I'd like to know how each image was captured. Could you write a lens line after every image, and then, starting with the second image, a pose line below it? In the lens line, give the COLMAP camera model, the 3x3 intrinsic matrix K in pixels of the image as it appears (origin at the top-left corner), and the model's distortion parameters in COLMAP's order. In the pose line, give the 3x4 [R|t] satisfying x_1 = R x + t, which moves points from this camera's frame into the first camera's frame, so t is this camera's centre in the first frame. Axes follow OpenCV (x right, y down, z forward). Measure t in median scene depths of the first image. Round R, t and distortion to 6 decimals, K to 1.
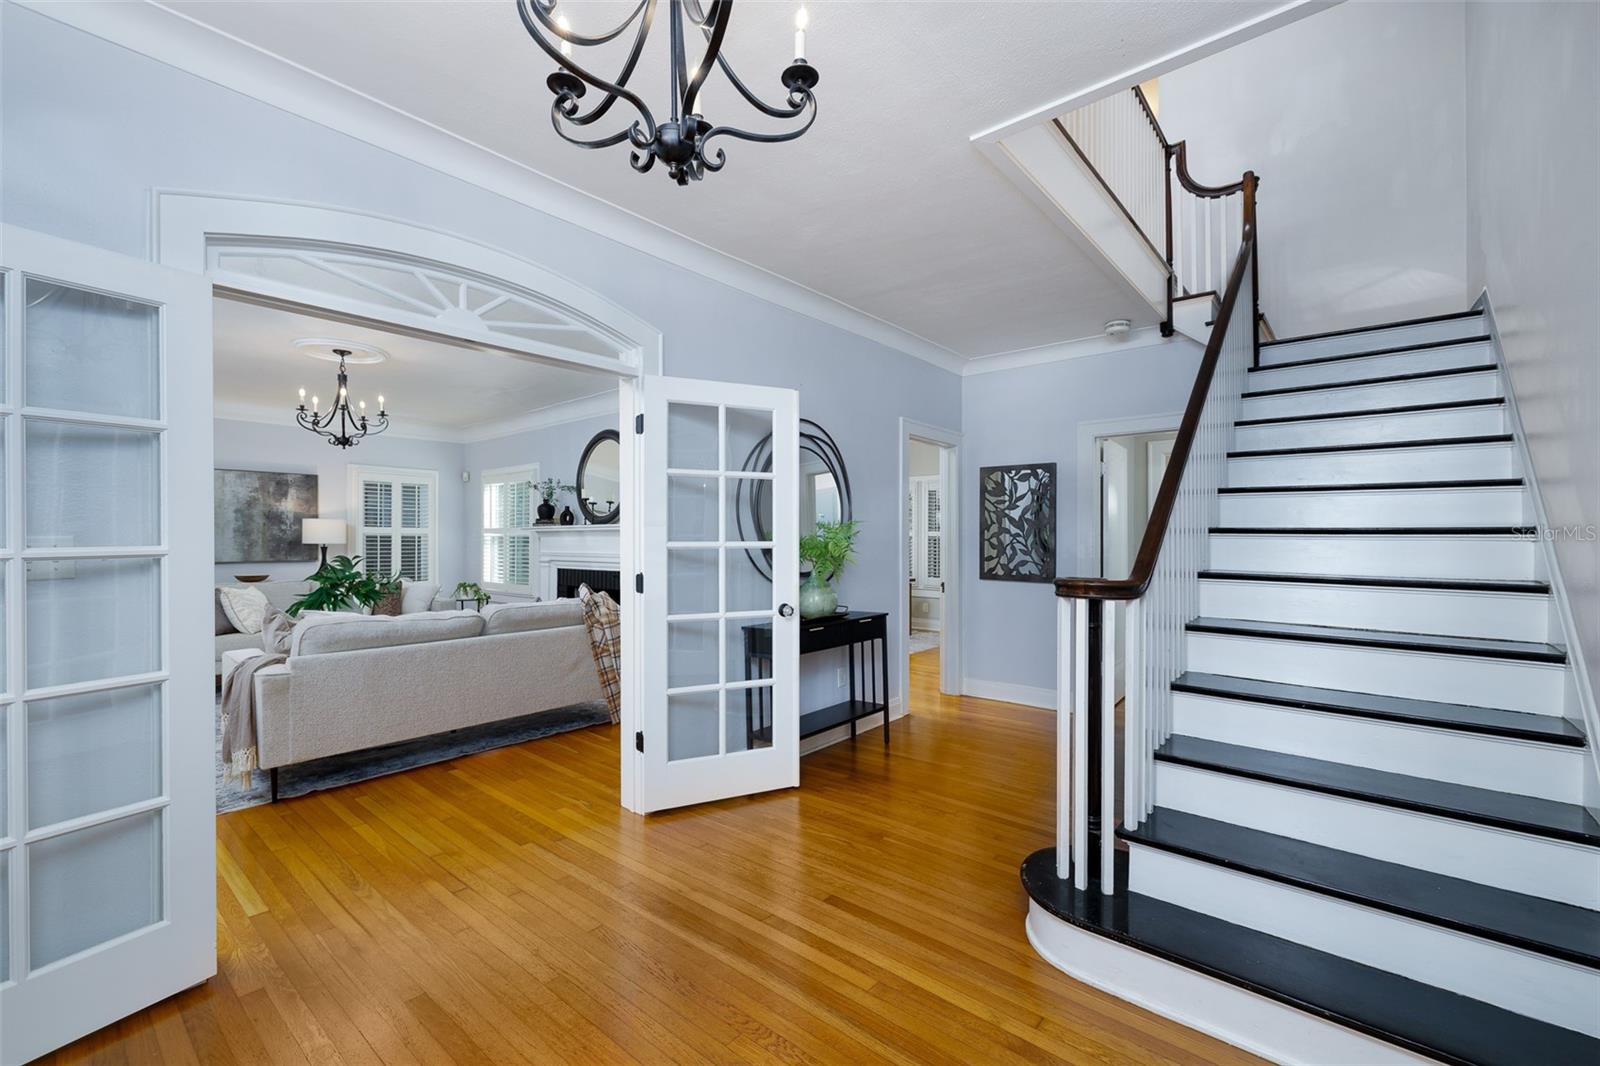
lens RADIAL K [[670.3, 0, 794.1], [0, 670.3, 534.7], [0, 0, 1]] dist [0.004077, -0.000192]
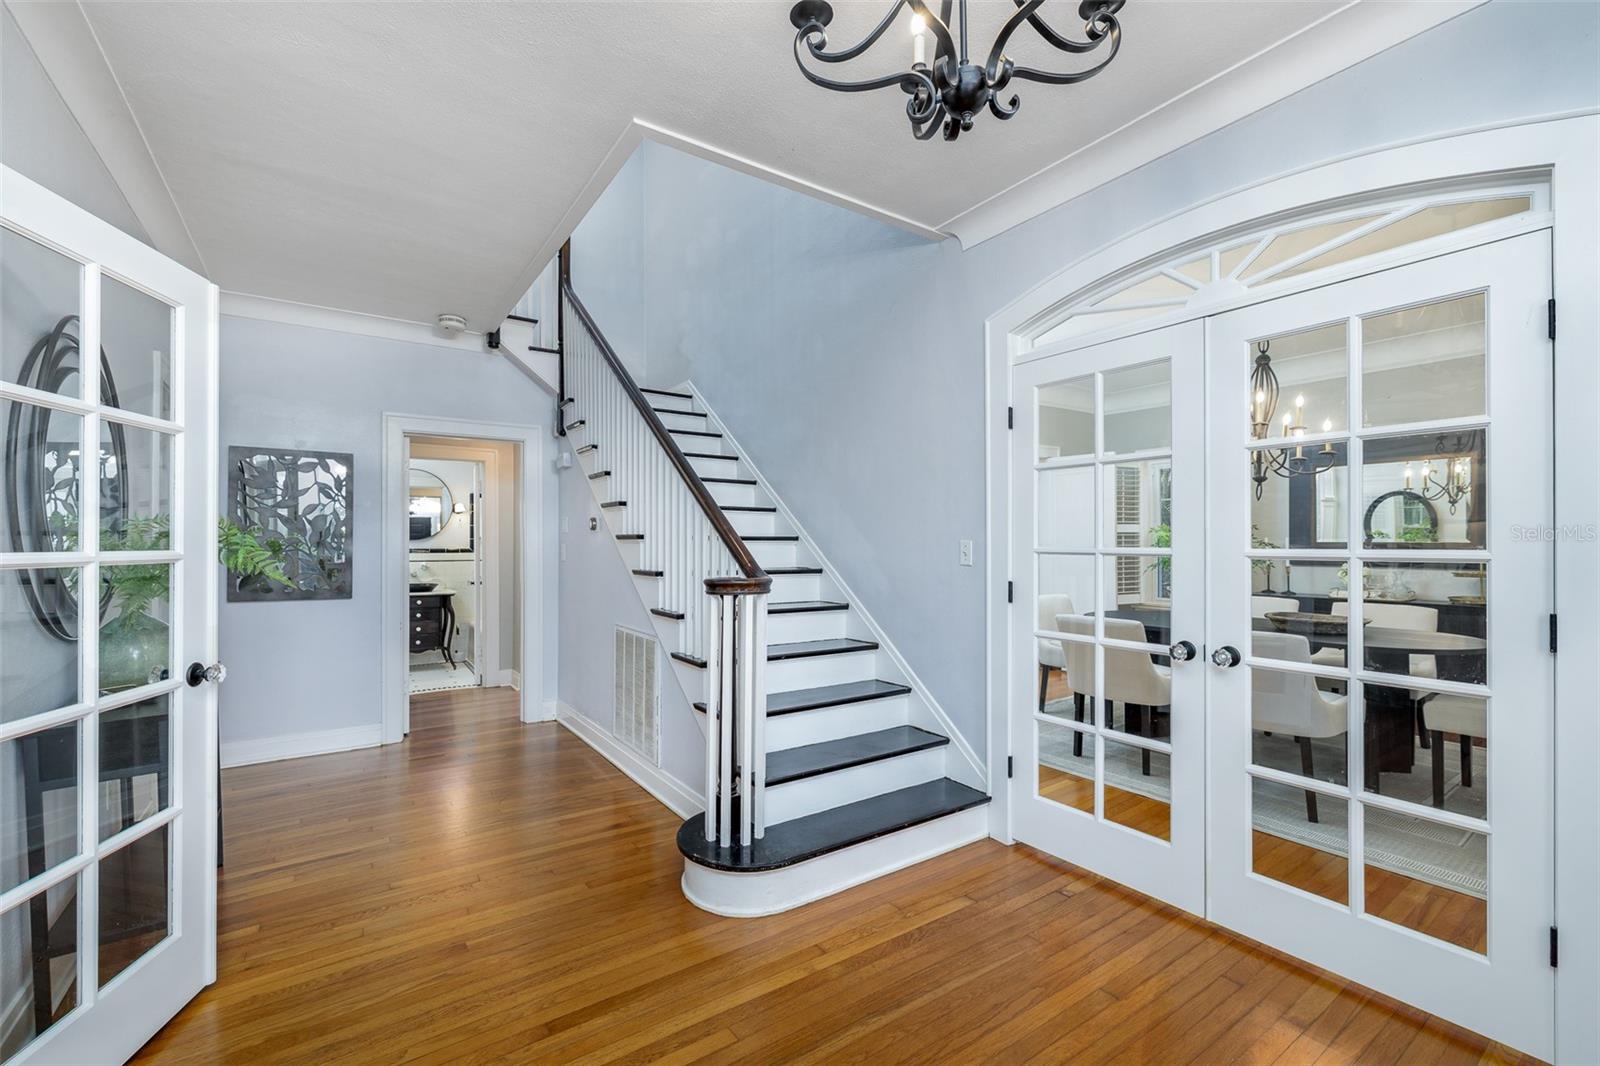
lens RADIAL K [[670.3, 0, 791.9], [0, 670.3, 536.5], [0, 0, 1]] dist [0.004077, -0.000192]
pose [[0.272816, 0.006712, 0.962043, -0.495259], [-0.000237, 0.999976, -0.006910, 0.002733], [-0.962066, 0.001657, 0.272812, 0.449594]]
